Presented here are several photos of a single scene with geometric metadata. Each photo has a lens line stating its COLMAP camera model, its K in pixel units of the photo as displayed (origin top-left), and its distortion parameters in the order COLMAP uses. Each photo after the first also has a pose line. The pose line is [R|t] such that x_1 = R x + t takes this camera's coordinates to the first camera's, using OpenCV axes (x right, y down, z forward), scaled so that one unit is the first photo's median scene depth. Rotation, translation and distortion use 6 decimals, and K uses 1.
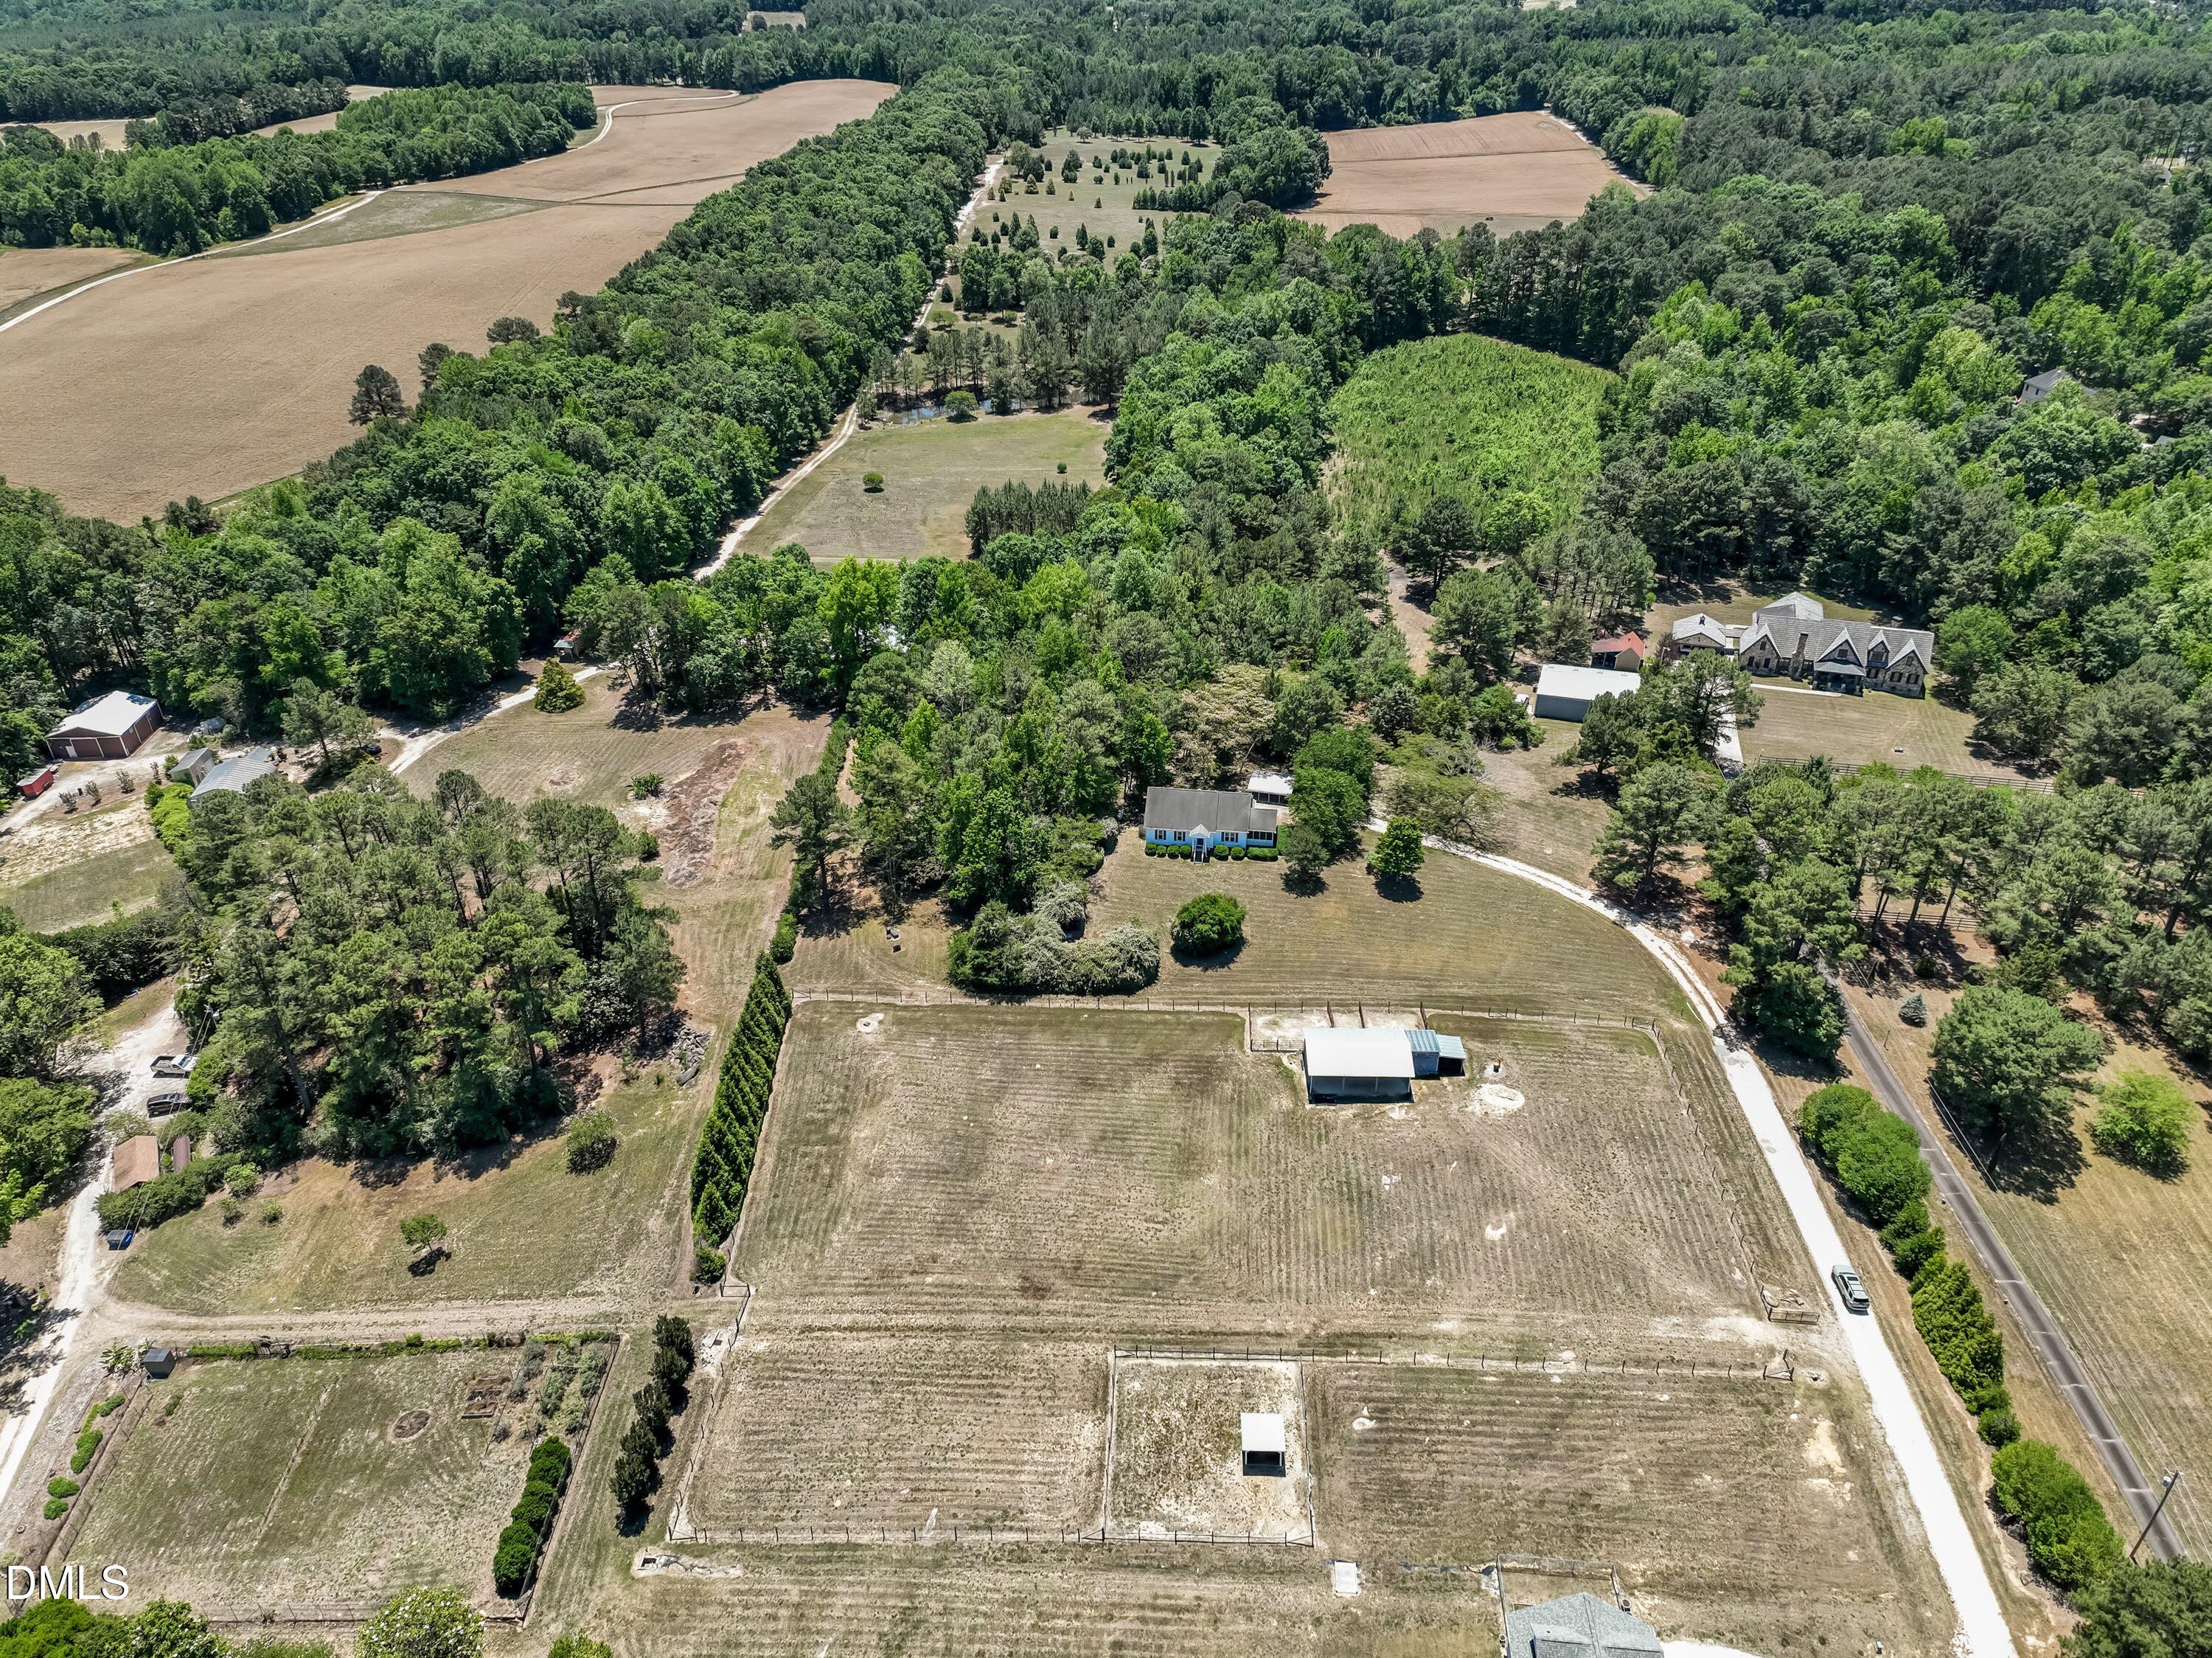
lens RADIAL K [[1481.7, 0, 1108.2], [0, 1481.7, 839.2], [0, 0, 1]] dist [0.220042, -0.211017]
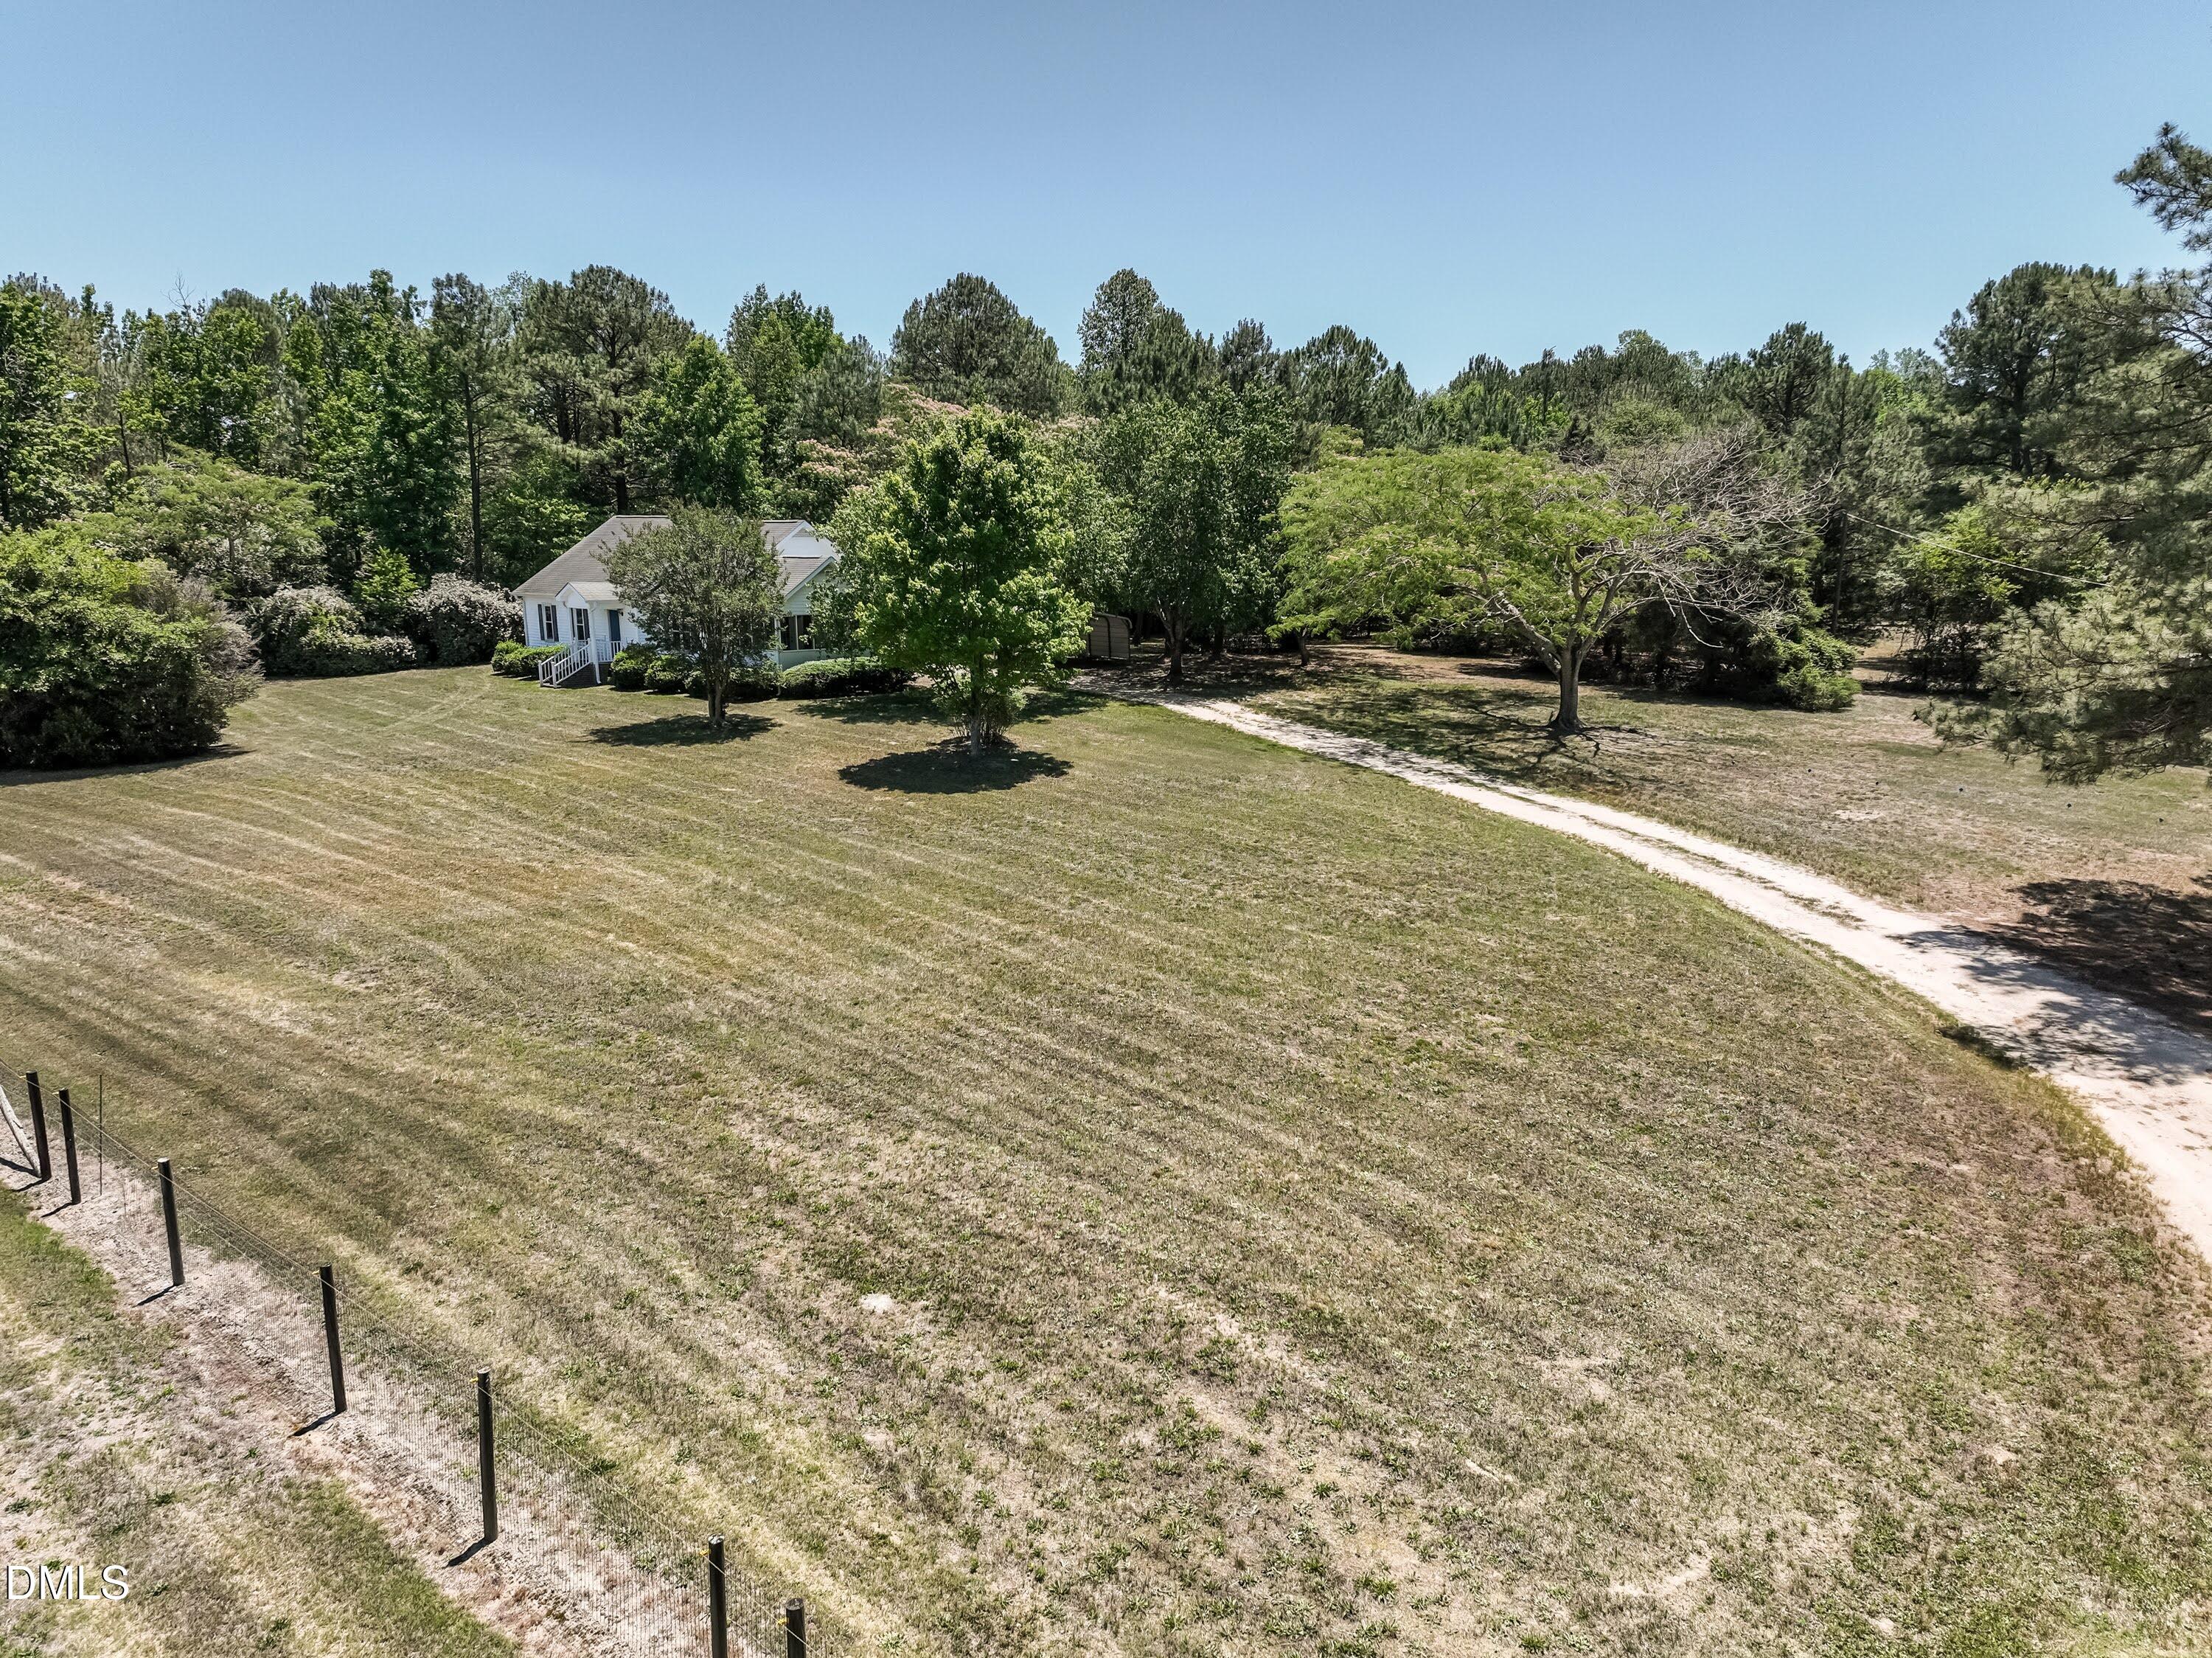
lens RADIAL K [[1481.7, 0, 1108.2], [0, 1481.7, 839.2], [0, 0, 1]] dist [0.220042, -0.211017]
pose [[0.816499, 0.113567, -0.566067, 0.345008], [-0.309019, 0.914161, -0.262328, 0.093576], [0.487685, 0.389116, 0.781506, 0.861273]]
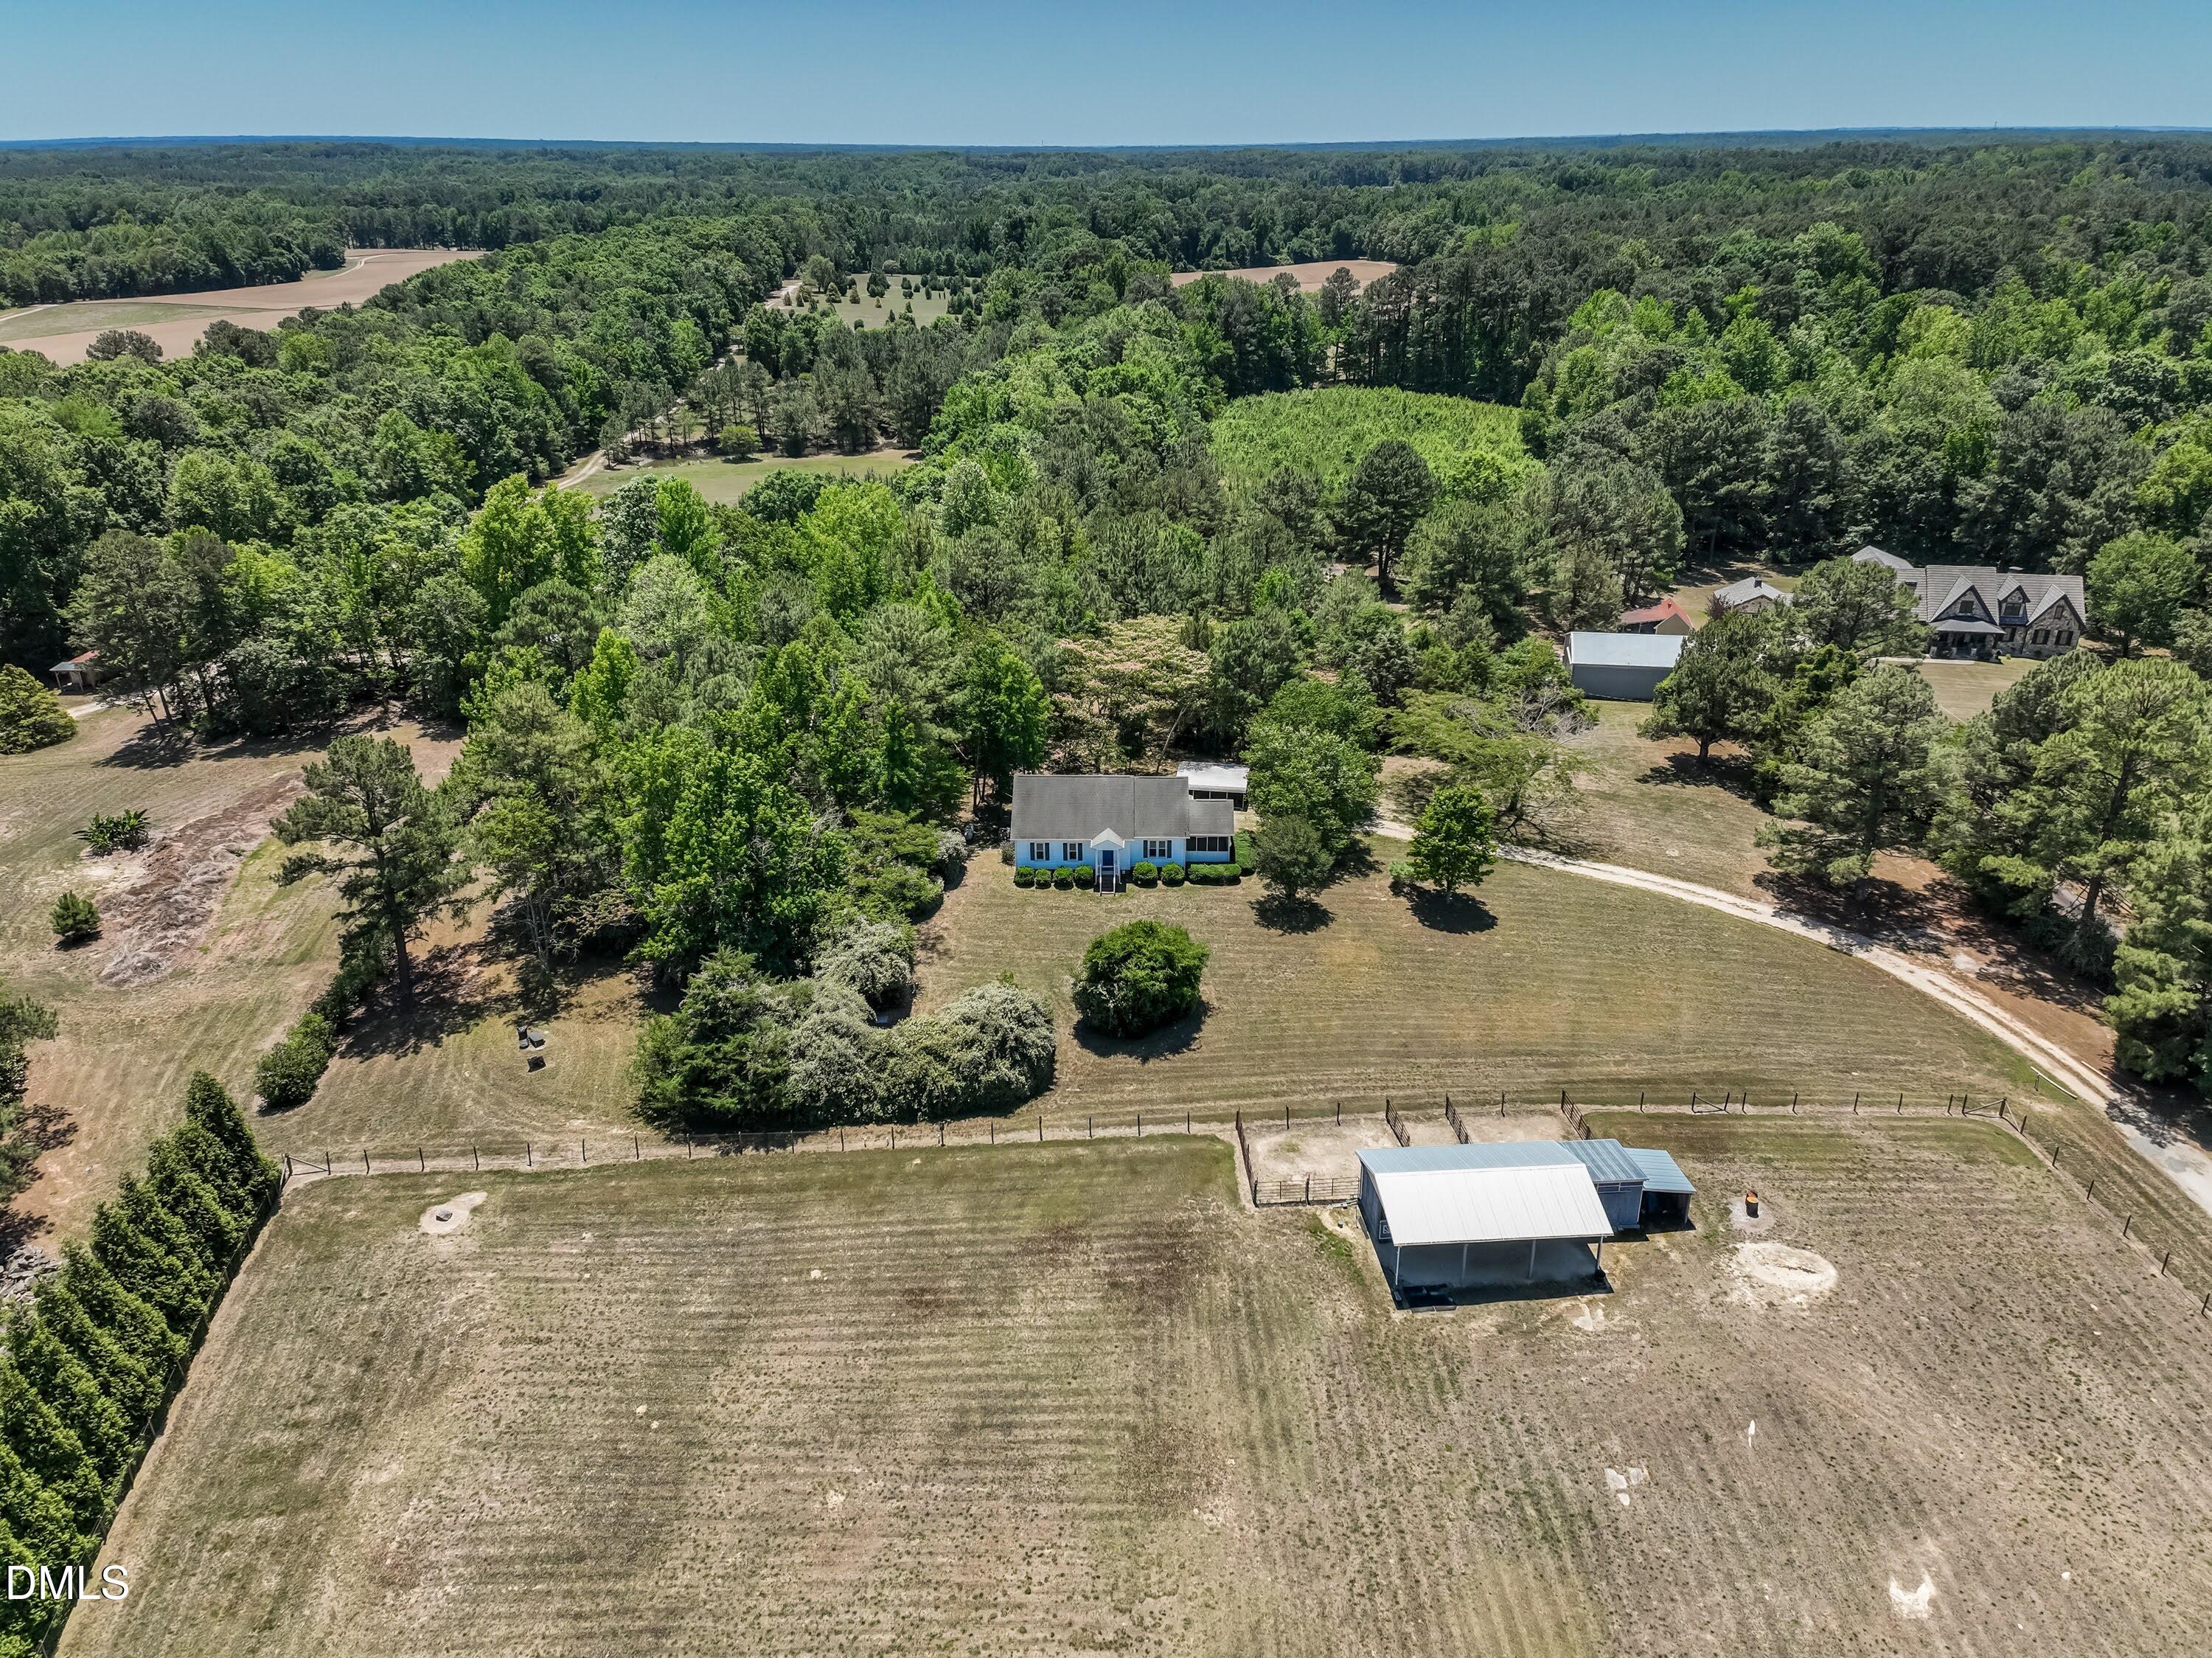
lens RADIAL K [[1481.7, 0, 1108.2], [0, 1481.7, 839.2], [0, 0, 1]] dist [0.220042, -0.211017]
pose [[0.993147, -0.043122, 0.108628, -0.001235], [0.057721, 0.989156, -0.135054, 0.076811], [-0.101627, 0.140398, 0.984866, 0.443371]]
